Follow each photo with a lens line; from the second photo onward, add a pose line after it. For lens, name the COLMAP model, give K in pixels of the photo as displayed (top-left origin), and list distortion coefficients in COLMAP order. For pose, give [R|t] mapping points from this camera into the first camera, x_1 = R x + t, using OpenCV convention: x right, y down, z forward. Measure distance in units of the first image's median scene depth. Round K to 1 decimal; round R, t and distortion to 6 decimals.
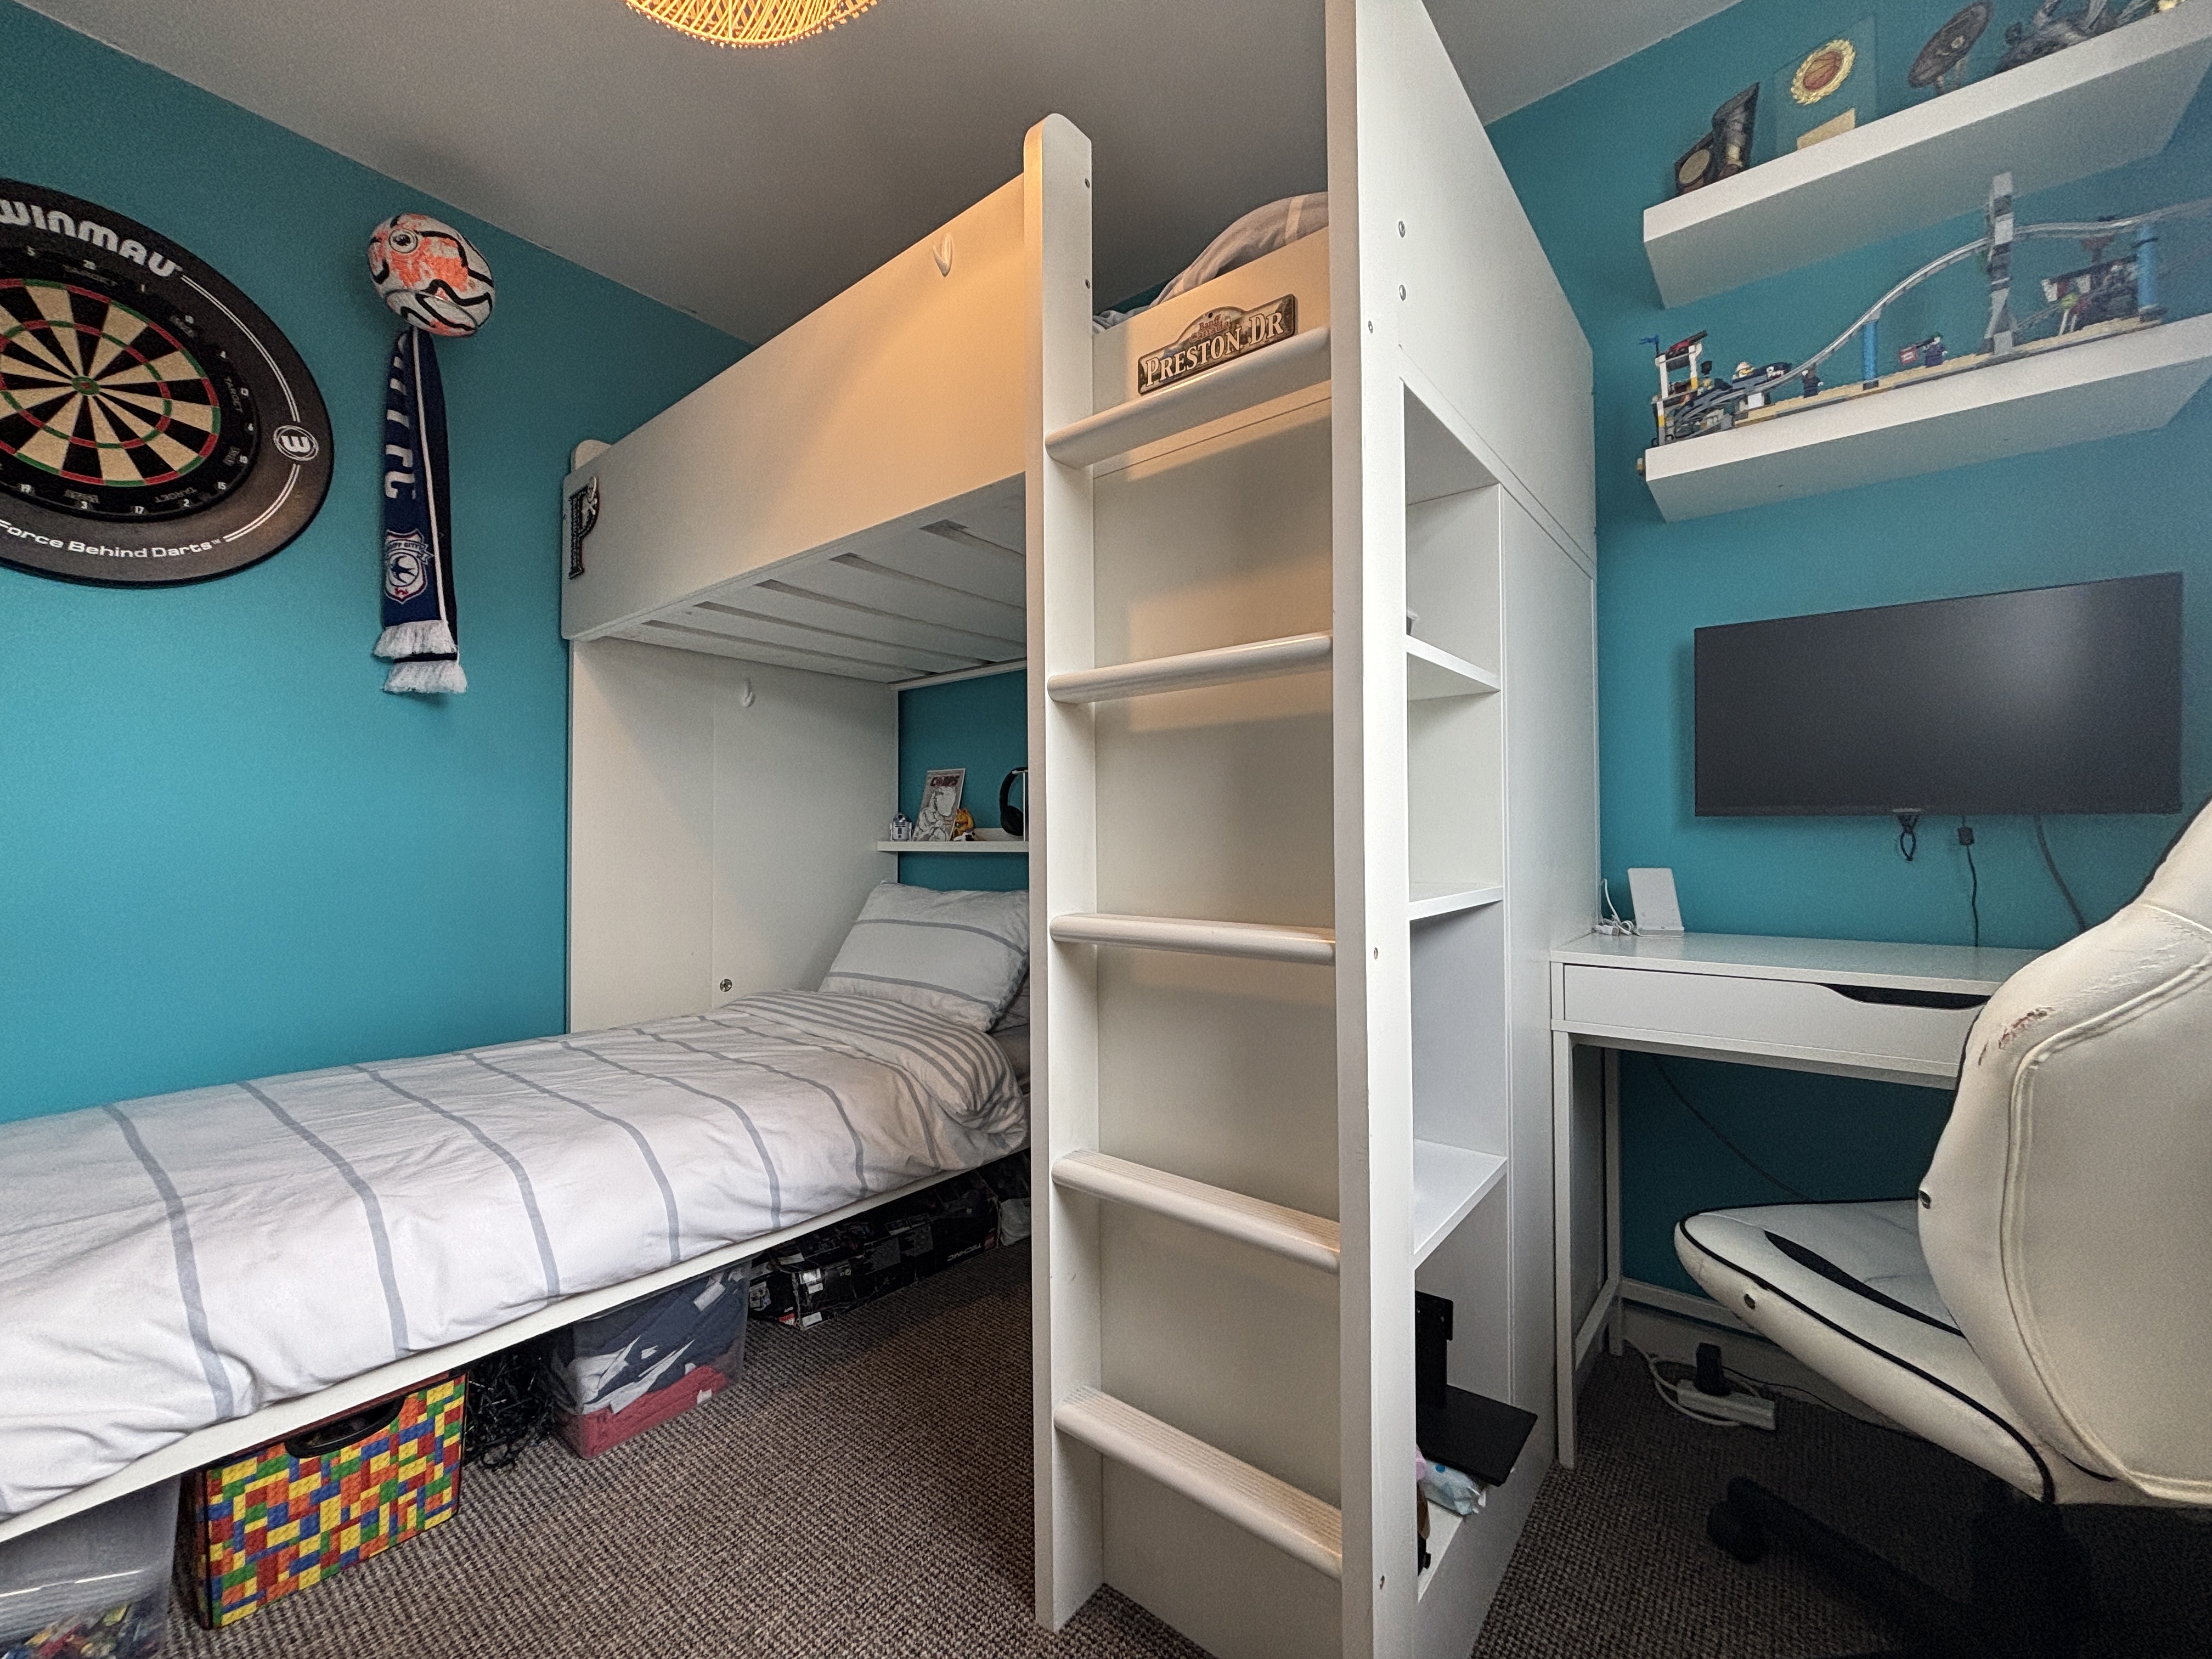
lens RADIAL K [[884.6, 0, 1107.7], [0, 884.6, 830.6], [0, 0, 1]] dist [-0.001985, 0.001090]
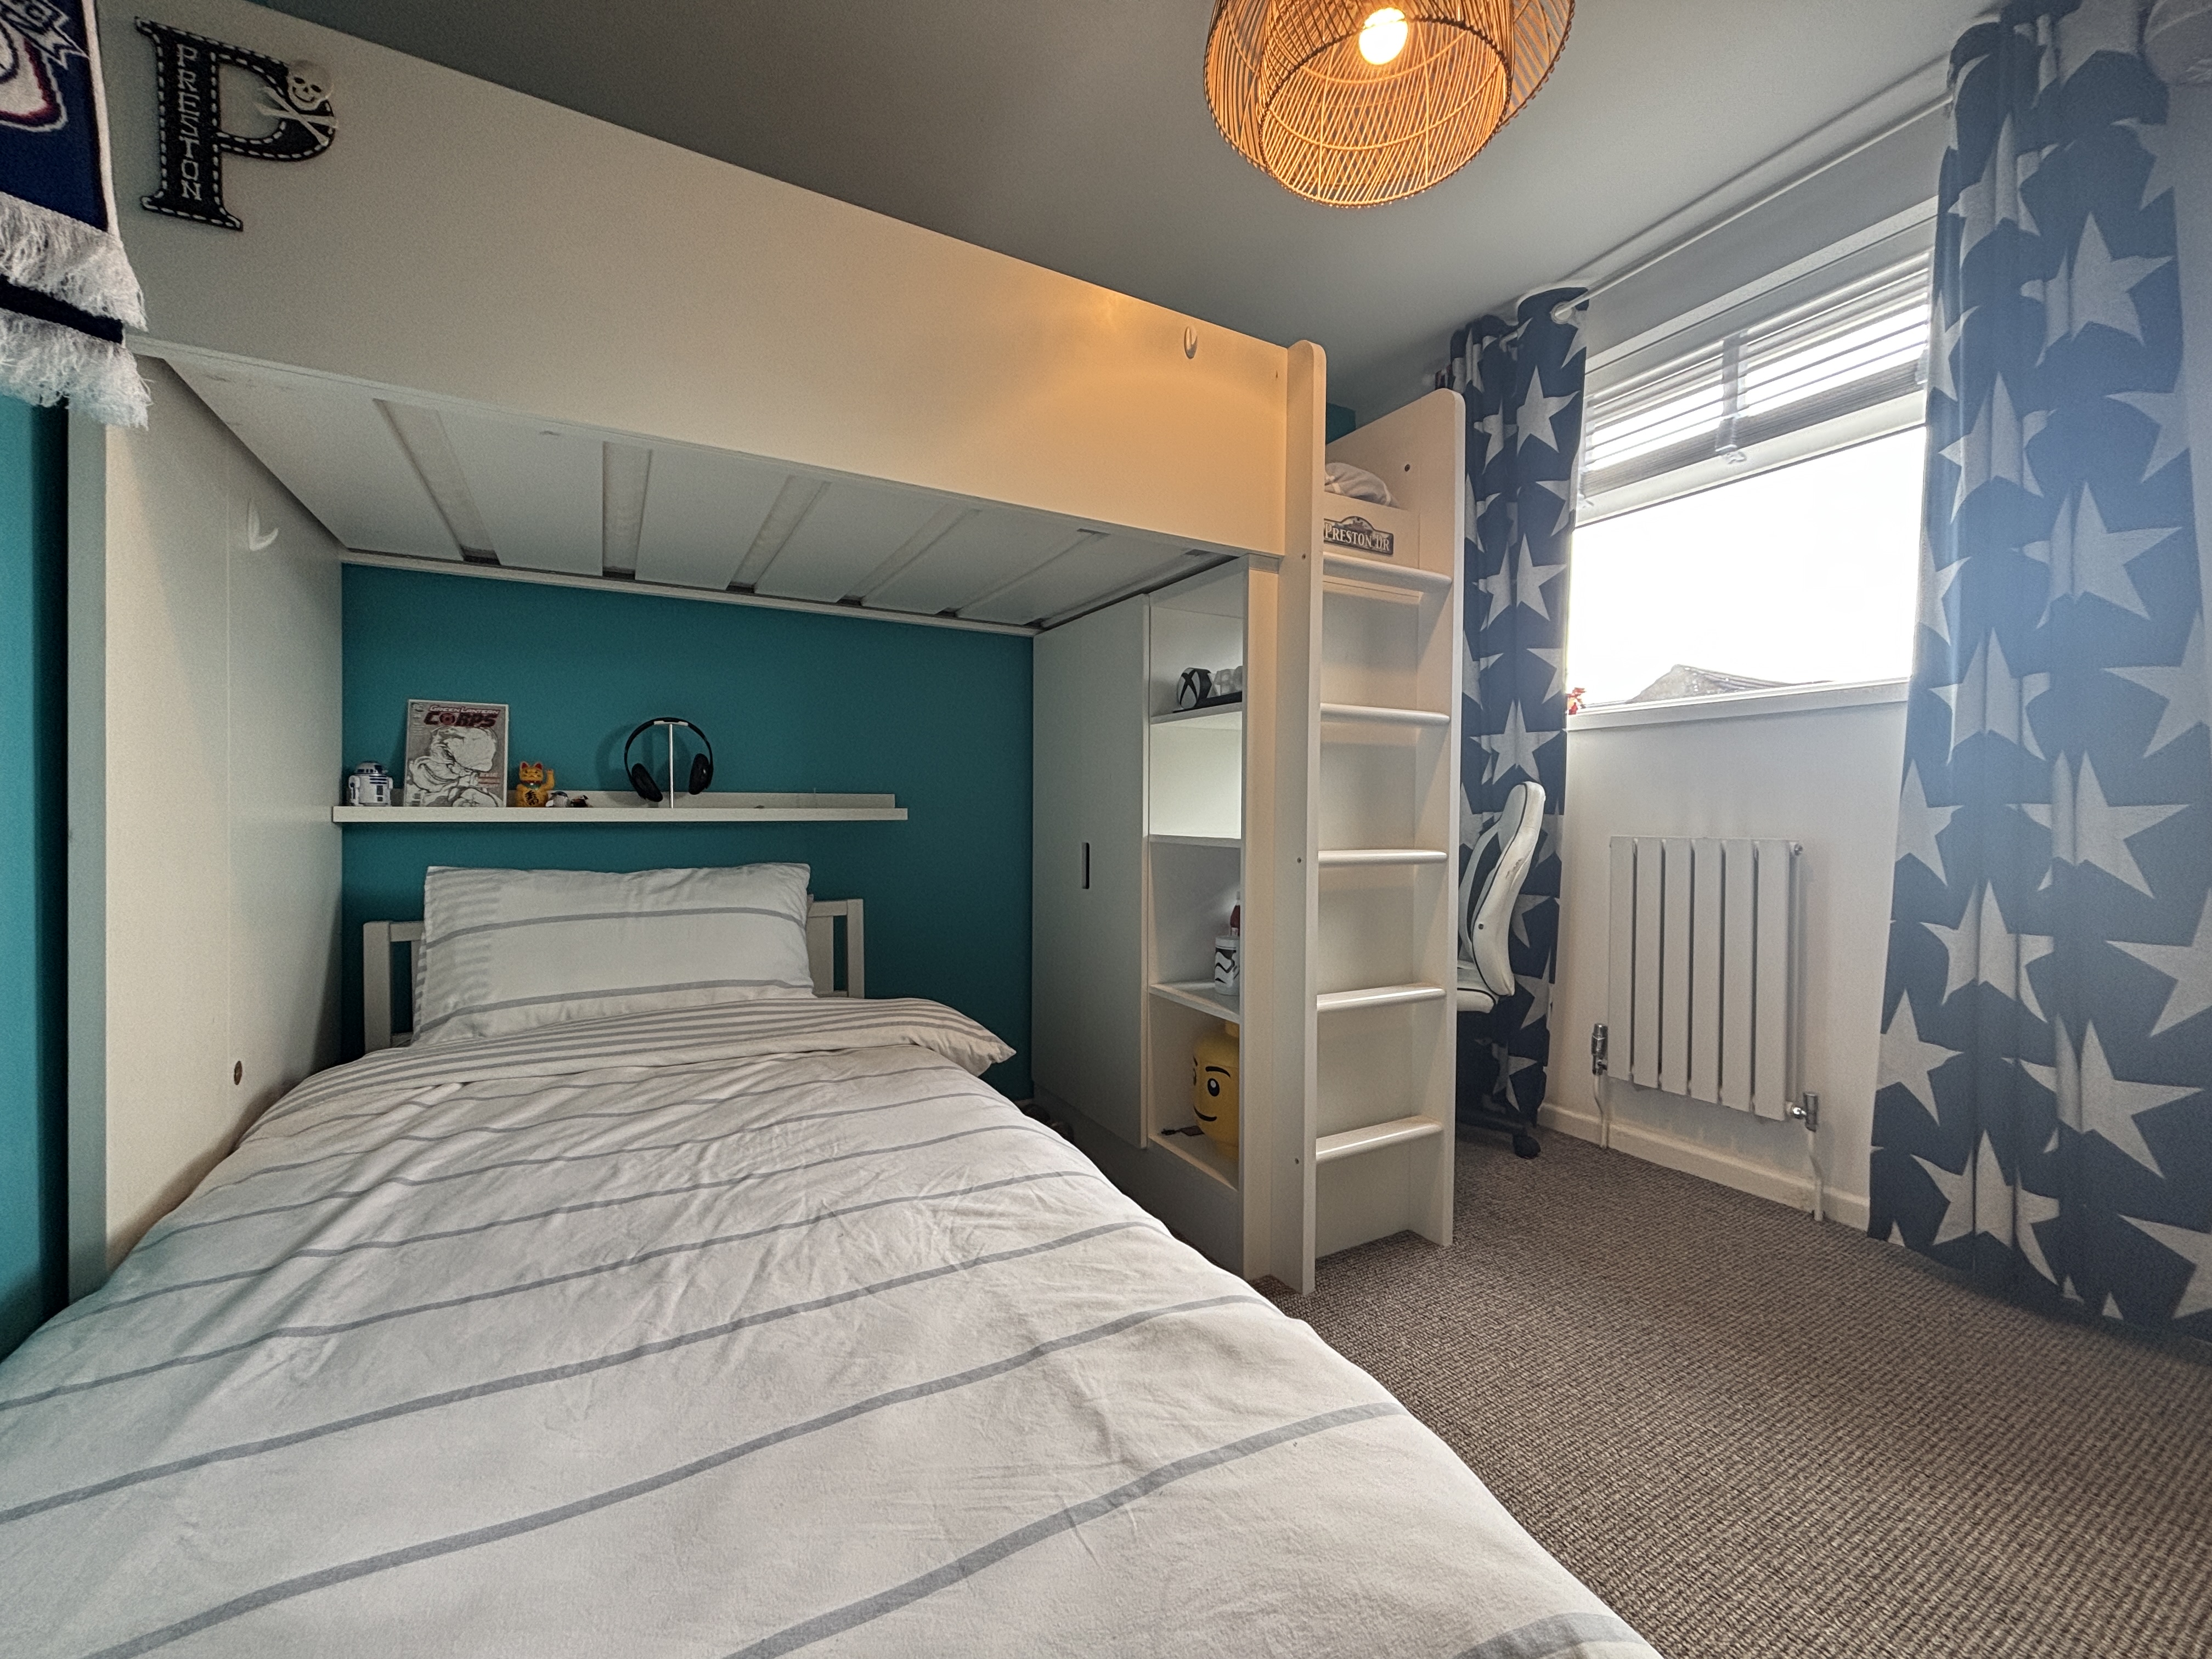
lens RADIAL K [[884.6, 0, 1100.6], [0, 884.6, 830.6], [0, 0, 1]] dist [-0.001985, 0.001090]
pose [[0.375903, -0.009539, 0.926610, -1.383503], [-0.013501, 0.999785, 0.015769, 0.027984], [-0.926561, -0.018437, 0.375693, 0.620711]]
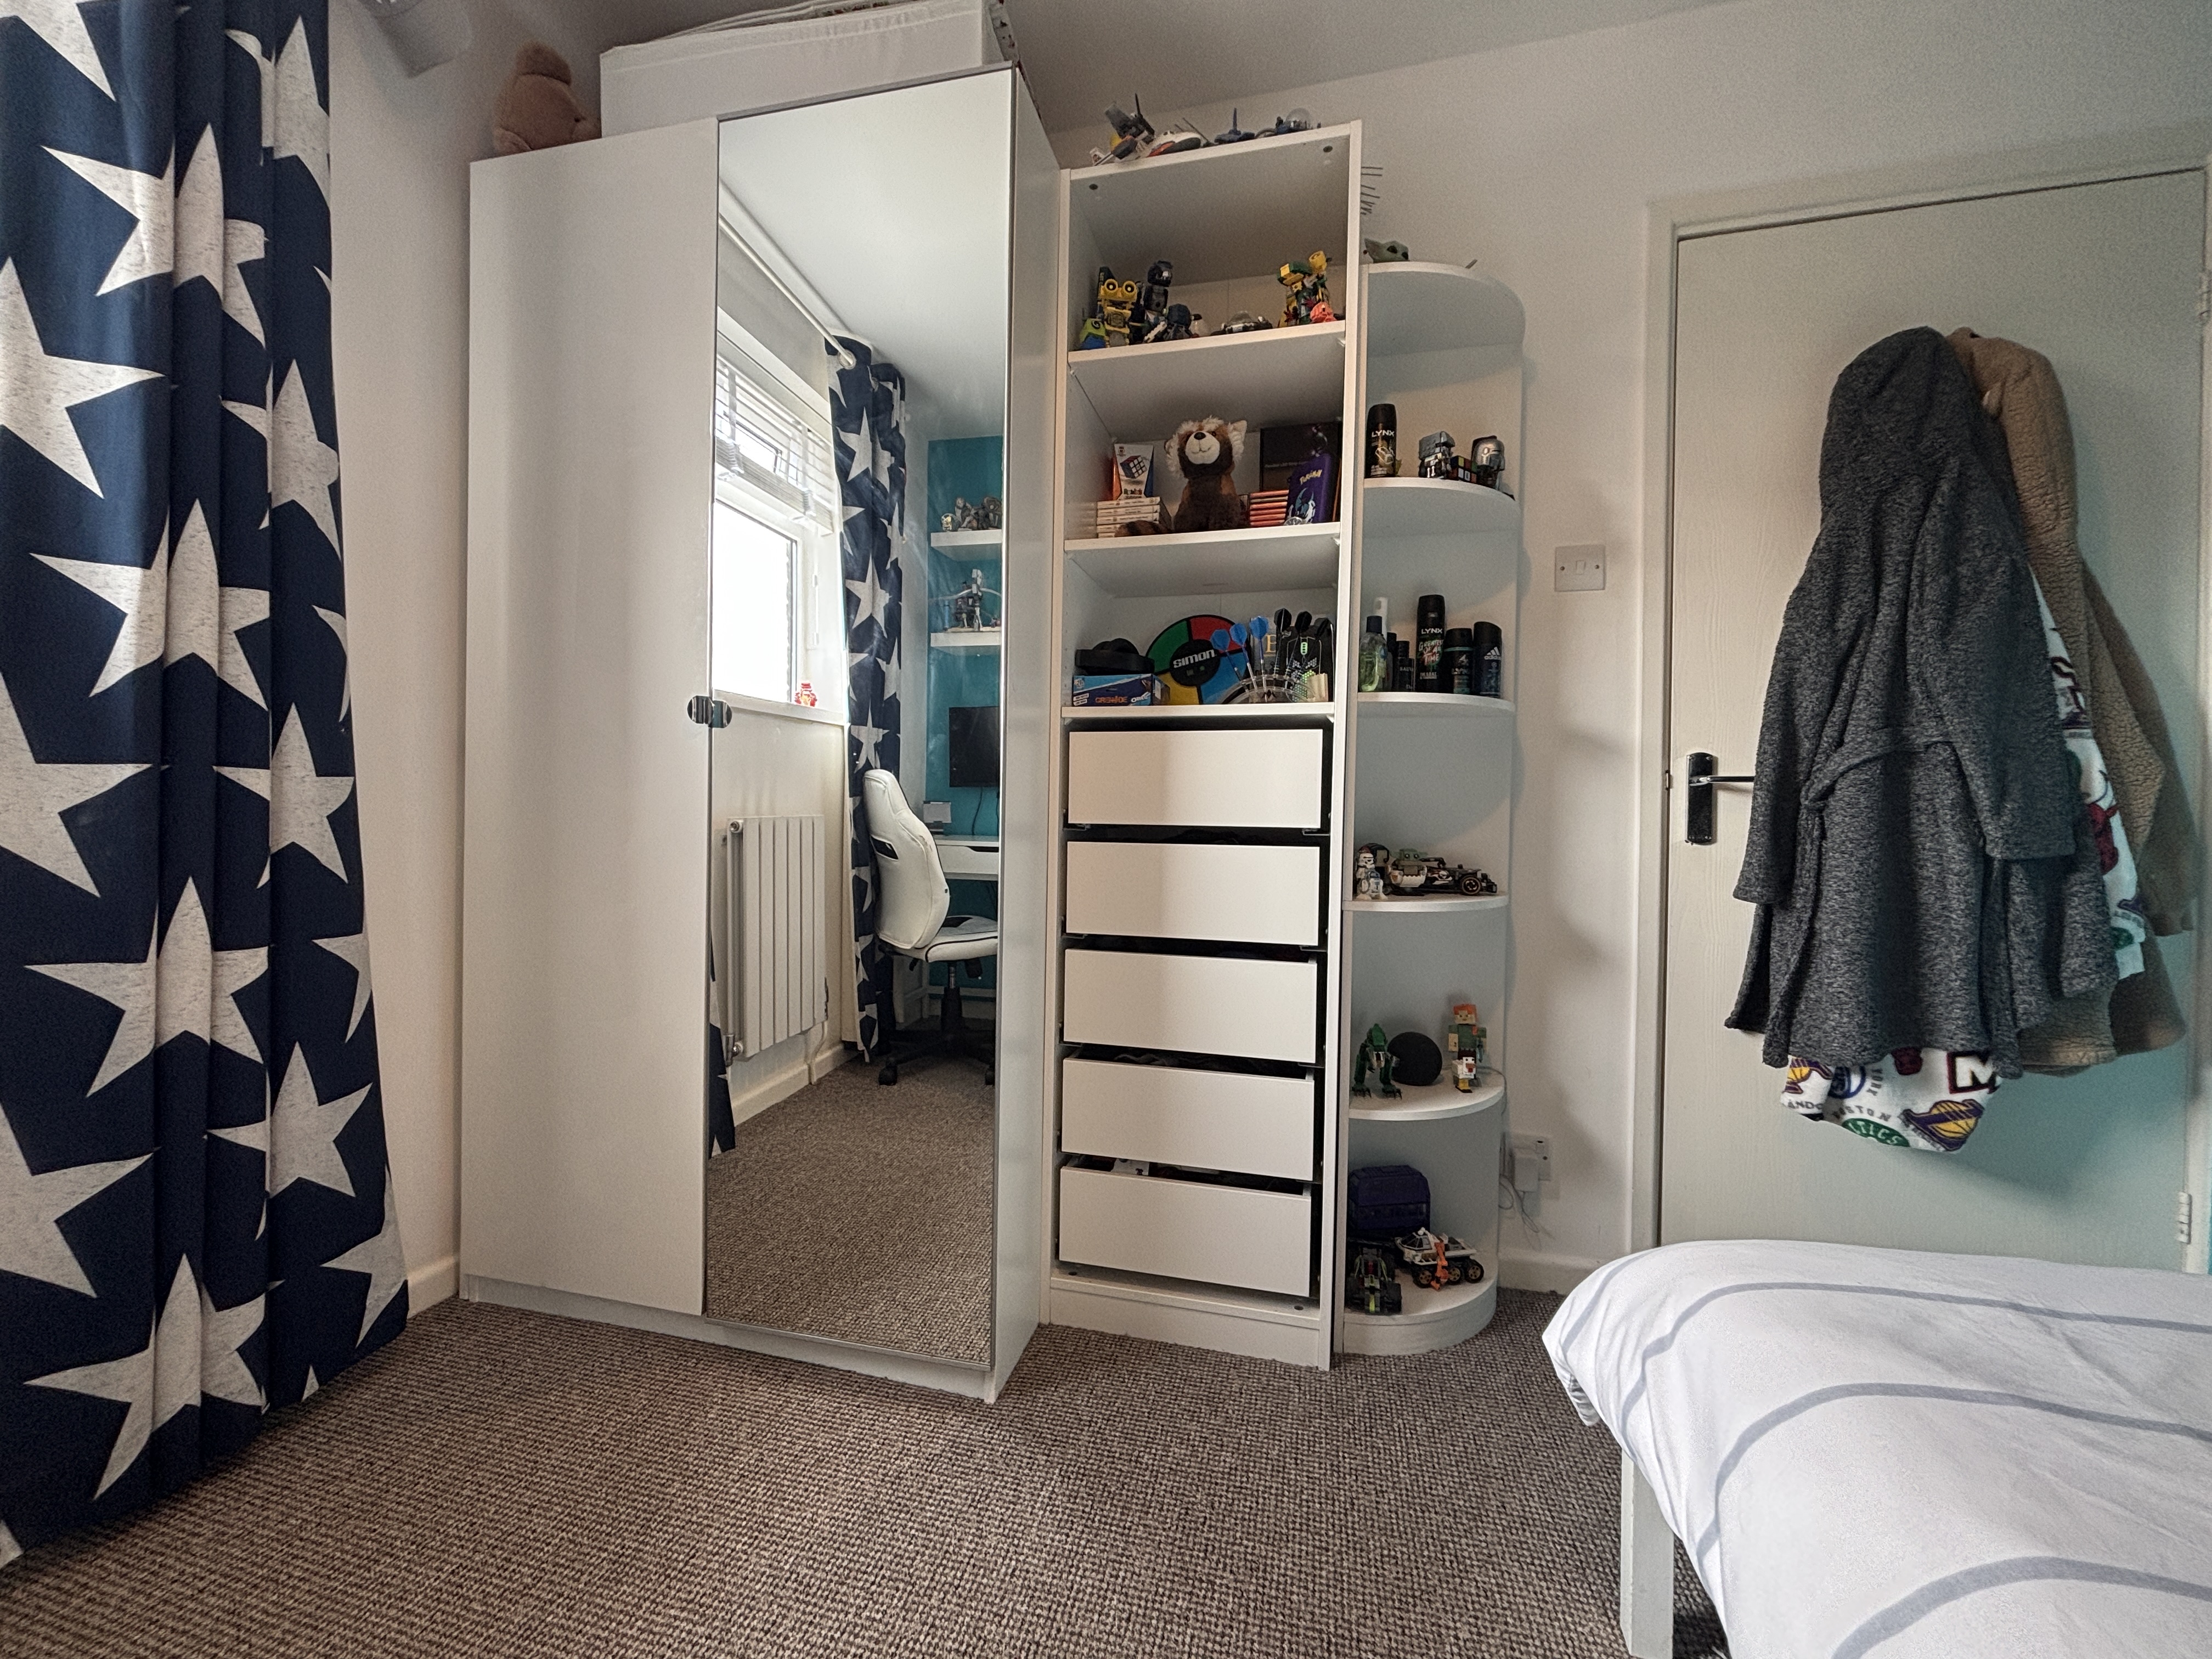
lens RADIAL K [[884.6, 0, 1110.0], [0, 884.6, 838.6], [0, 0, 1]] dist [-0.001985, 0.001090]
pose [[-0.915796, -0.003415, -0.401630, -0.178145], [-0.011894, 0.999756, 0.018618, 0.033495], [0.401469, 0.021827, -0.915613, 1.046178]]
